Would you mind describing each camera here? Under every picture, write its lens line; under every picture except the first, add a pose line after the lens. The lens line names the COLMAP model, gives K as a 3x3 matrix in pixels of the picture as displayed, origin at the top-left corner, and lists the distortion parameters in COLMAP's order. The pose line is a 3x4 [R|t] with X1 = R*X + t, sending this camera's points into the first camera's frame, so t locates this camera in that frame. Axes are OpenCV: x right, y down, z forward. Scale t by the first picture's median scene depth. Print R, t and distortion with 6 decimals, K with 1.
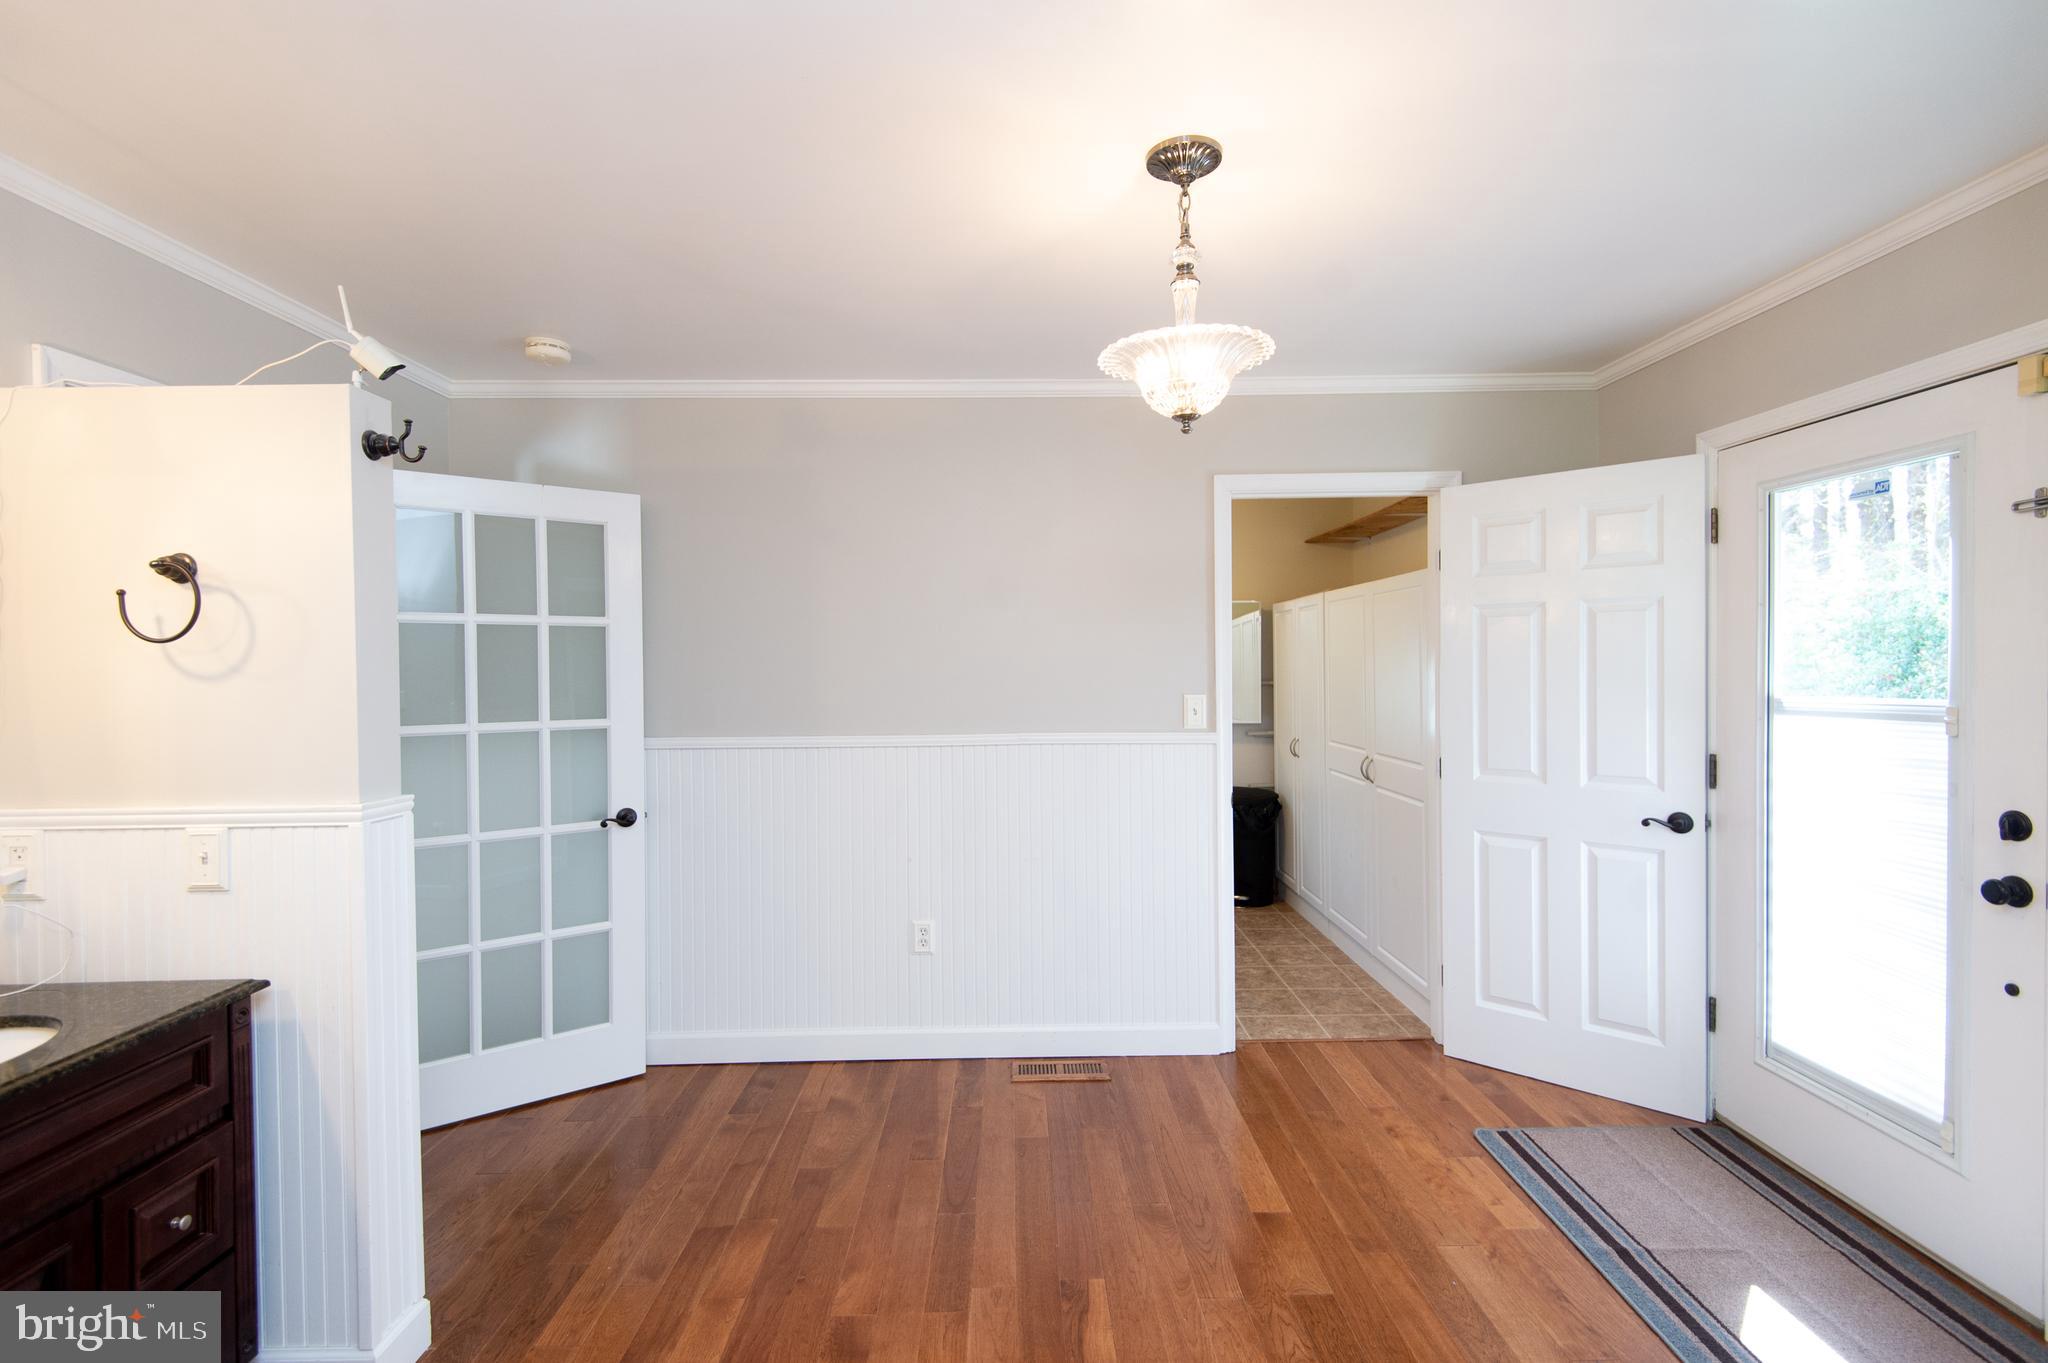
lens RADIAL K [[930.4, 0, 1028.8], [0, 930.4, 668.1], [0, 0, 1]] dist [0.011192, -0.008028]
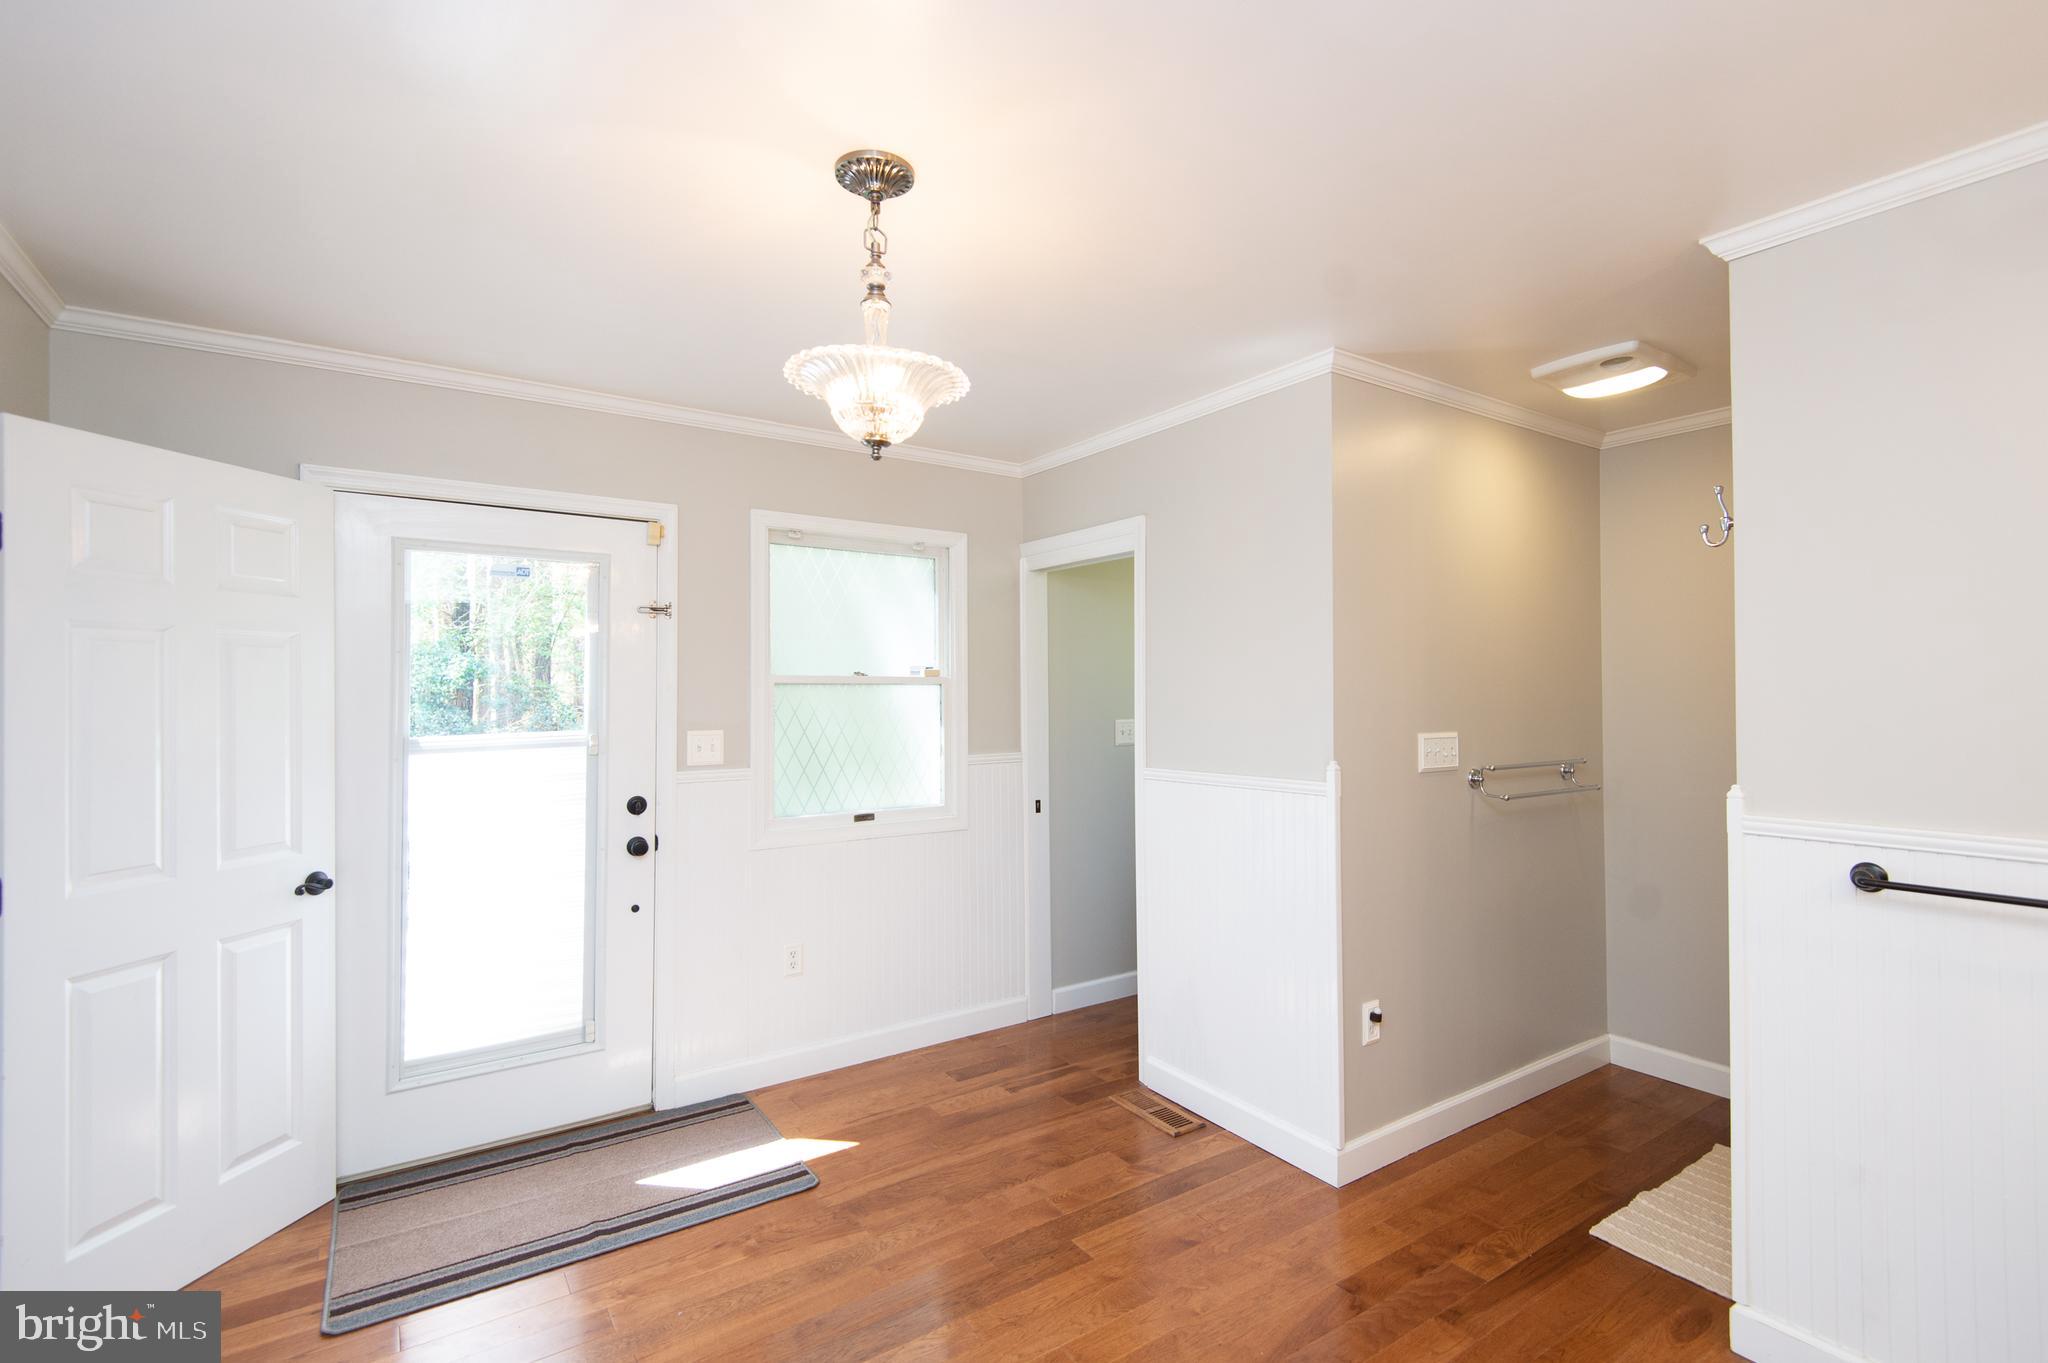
lens RADIAL K [[930.4, 0, 1027.6], [0, 930.4, 687.1], [0, 0, 1]] dist [0.011192, -0.008028]
pose [[-0.567718, 0.021984, 0.822930, -0.641034], [0.019091, 0.999726, -0.013537, -0.001133], [-0.823002, 0.008025, -0.567982, 1.314060]]
